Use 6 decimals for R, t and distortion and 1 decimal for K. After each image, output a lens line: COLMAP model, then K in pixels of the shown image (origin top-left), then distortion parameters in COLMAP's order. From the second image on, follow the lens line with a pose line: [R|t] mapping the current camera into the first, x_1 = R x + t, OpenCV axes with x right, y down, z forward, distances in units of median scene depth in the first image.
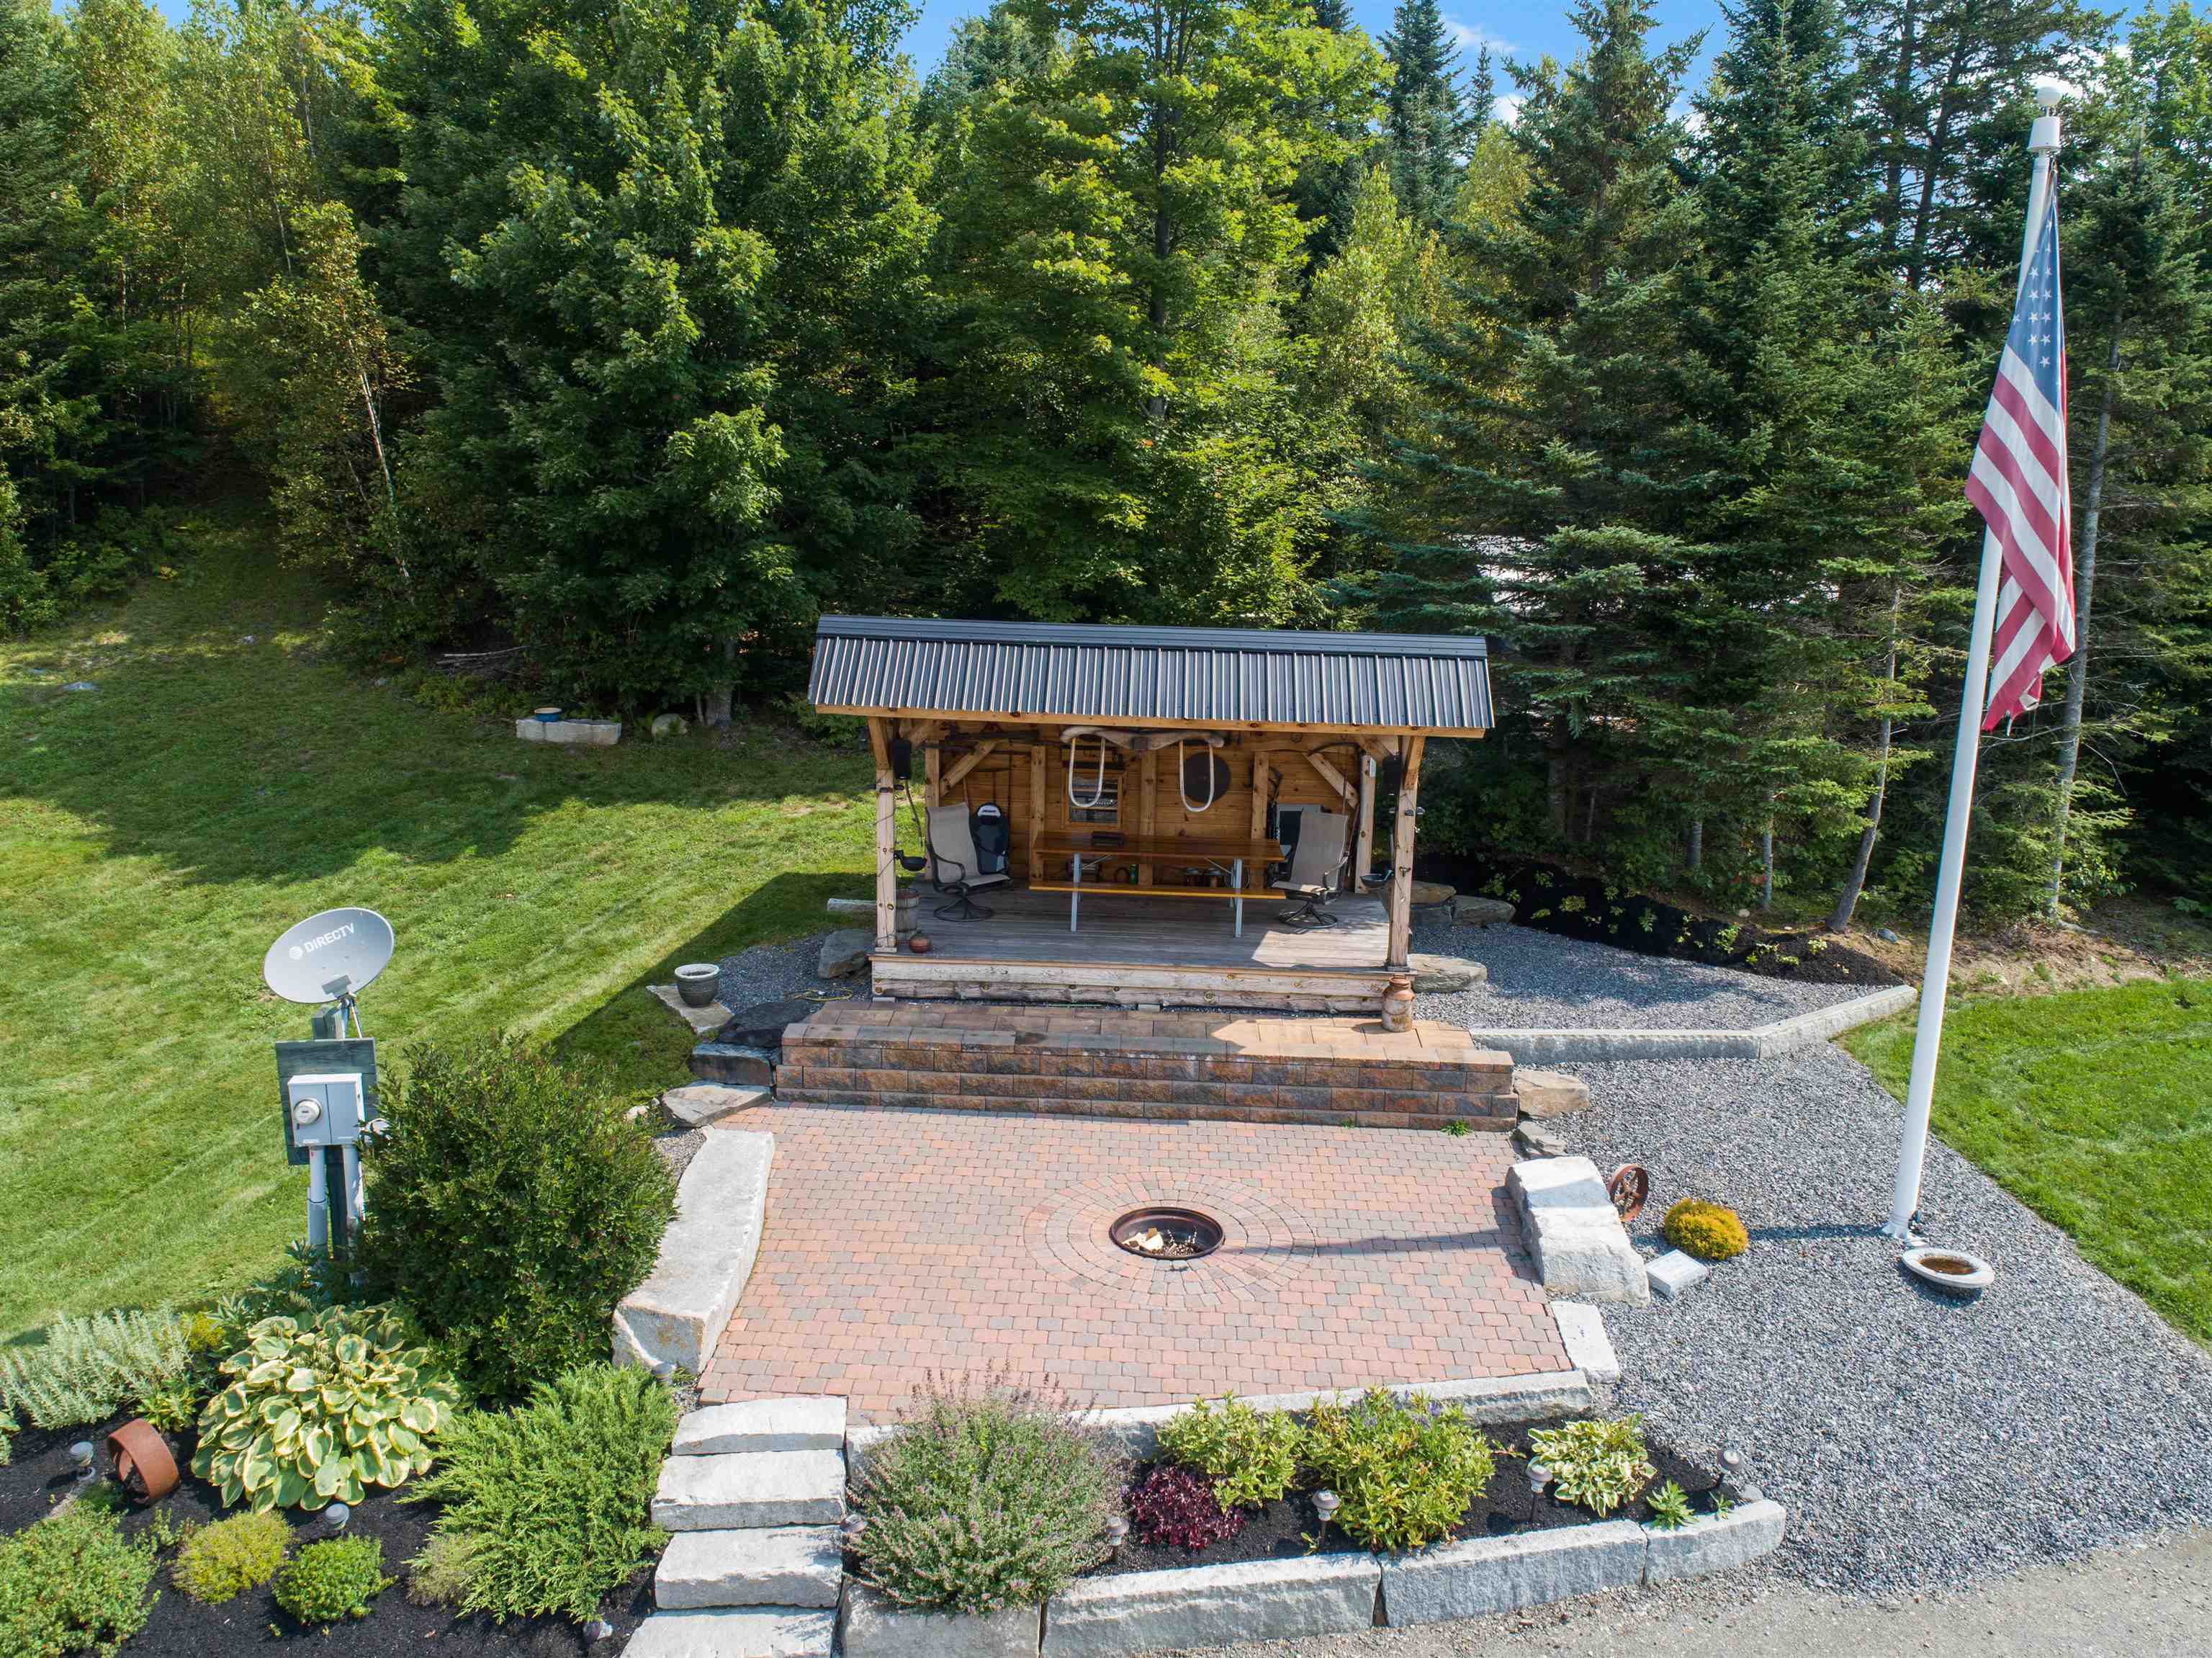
lens RADIAL K [[1724.2, 0, 1106.0], [0, 1724.2, 829.0], [0, 0, 1]] dist [-0.009186, -0.004248]
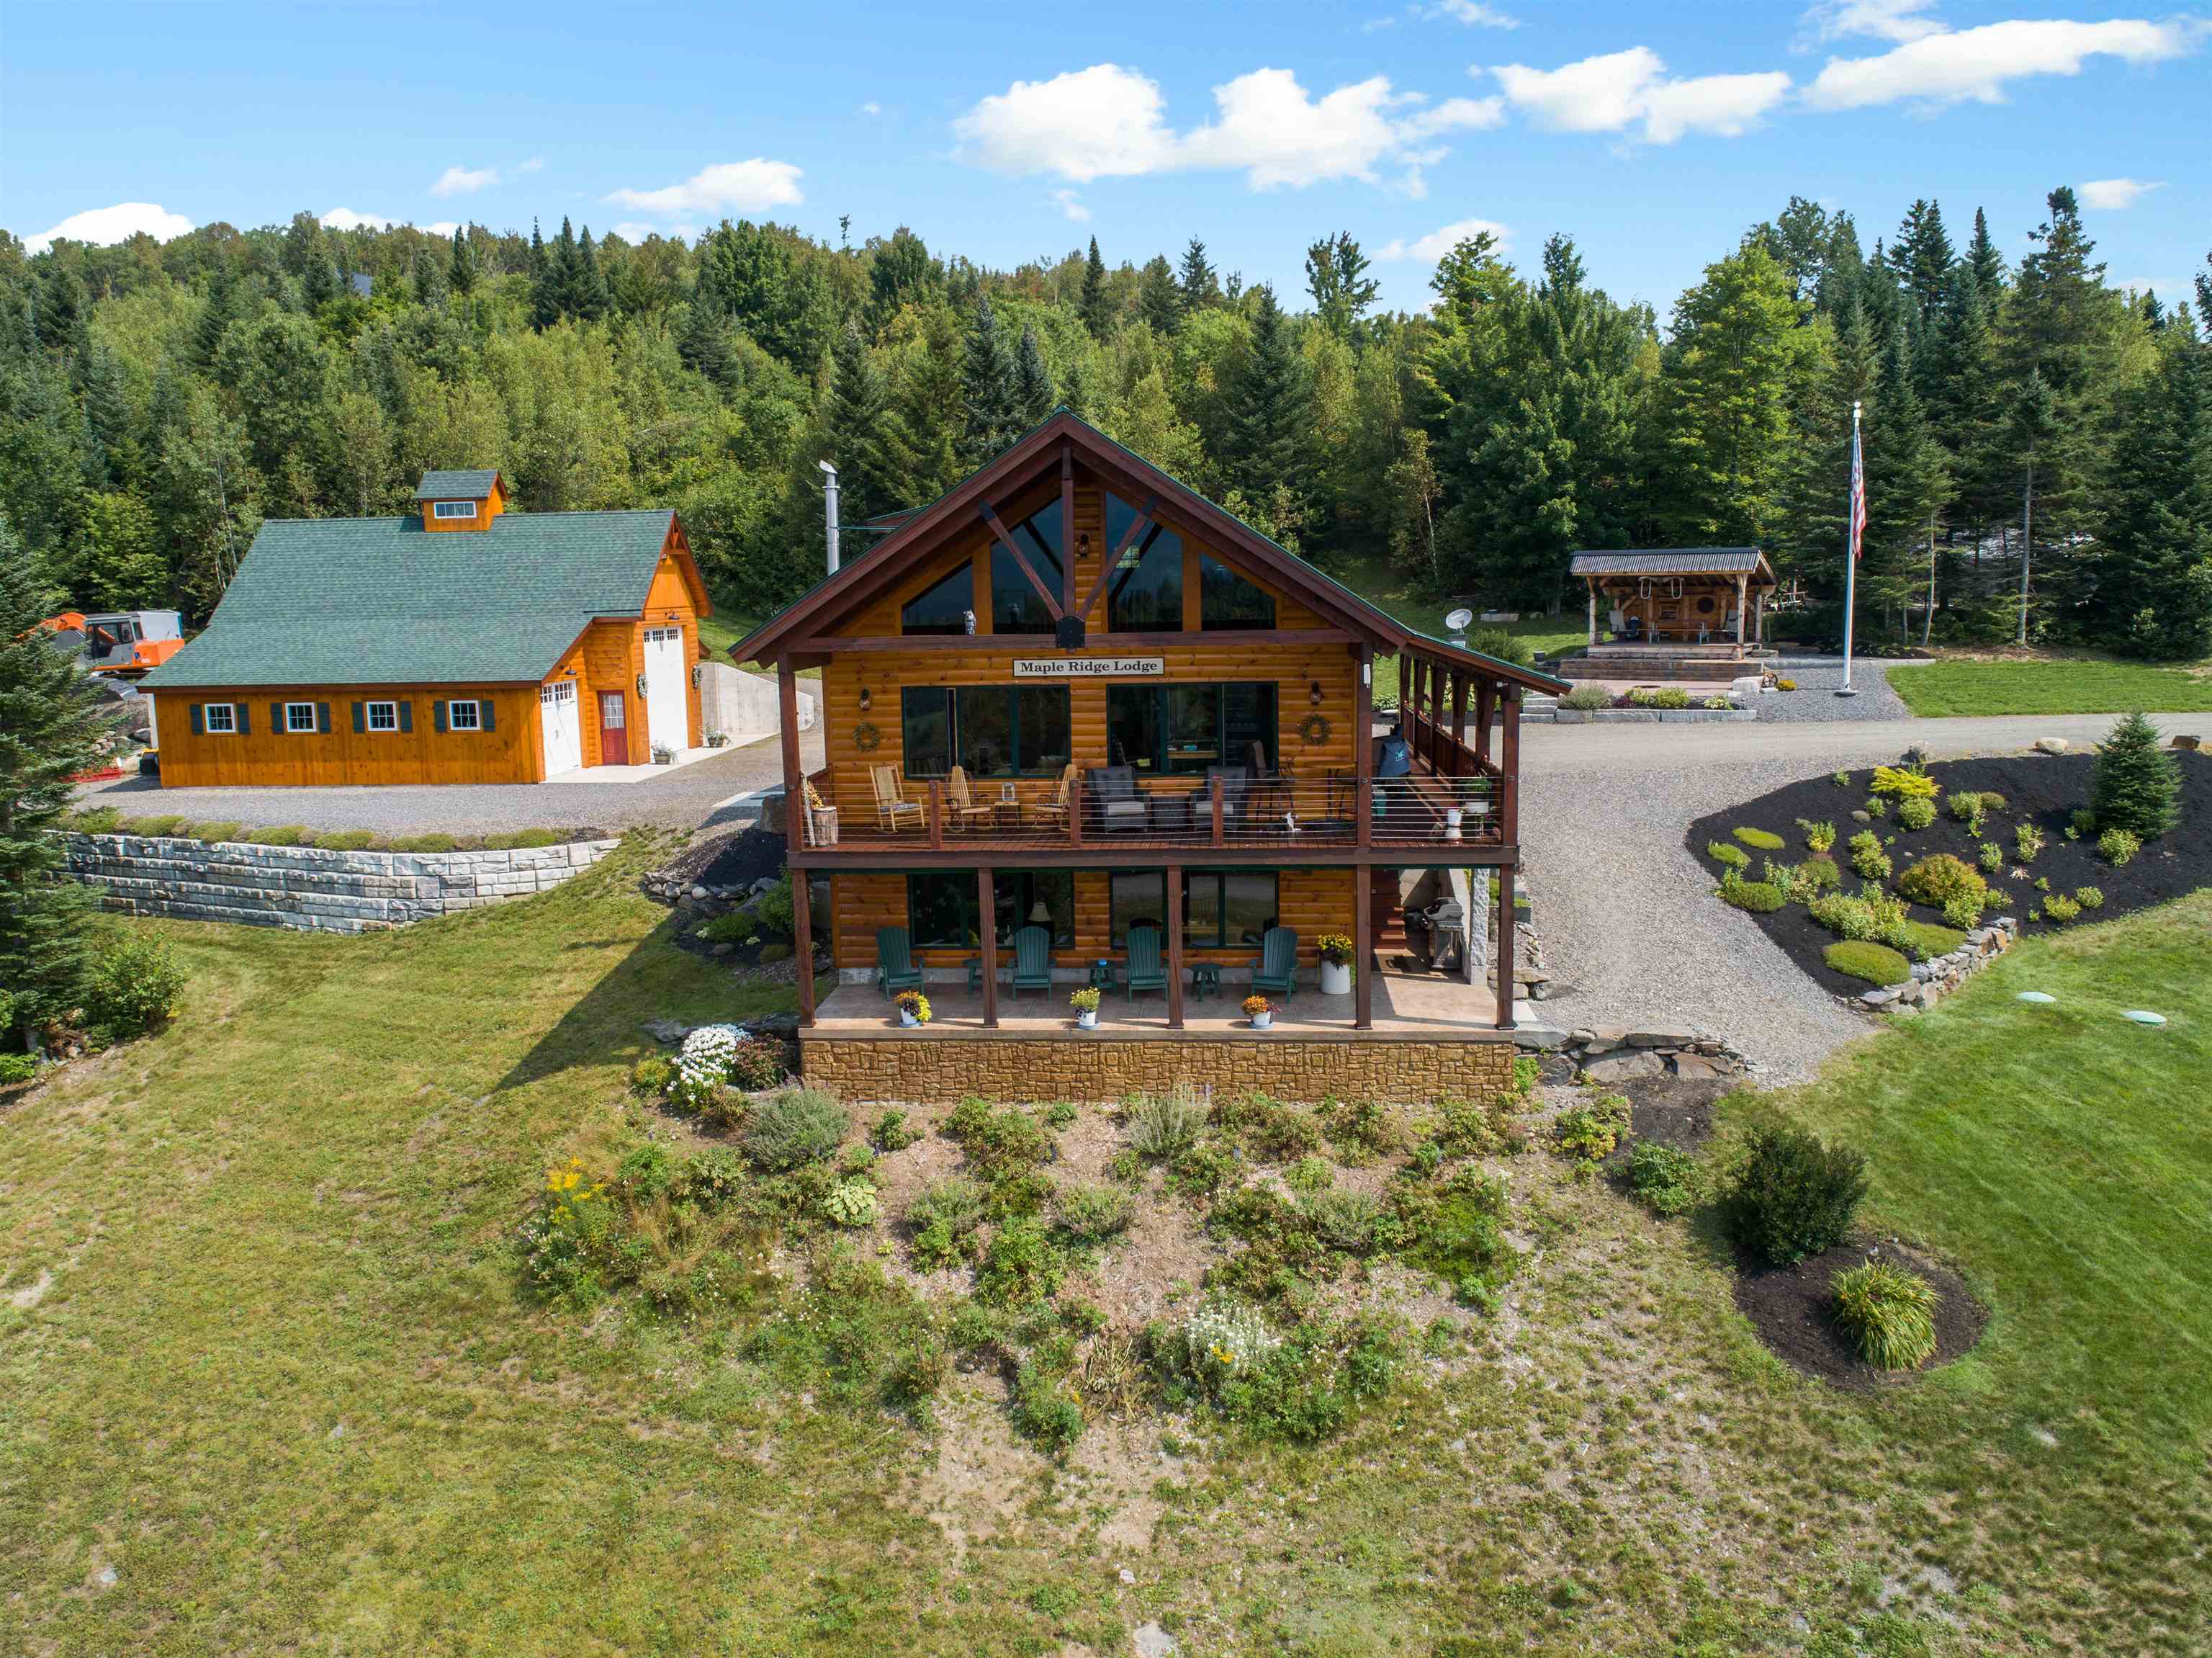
lens RADIAL K [[1724.2, 0, 1106.0], [0, 1724.2, 829.0], [0, 0, 1]] dist [-0.009186, -0.004248]
pose [[0.875353, 0.026130, -0.482777, 0.562823], [-0.051311, 0.997920, -0.039025, 0.498455], [0.480753, 0.058932, 0.874873, -2.004511]]
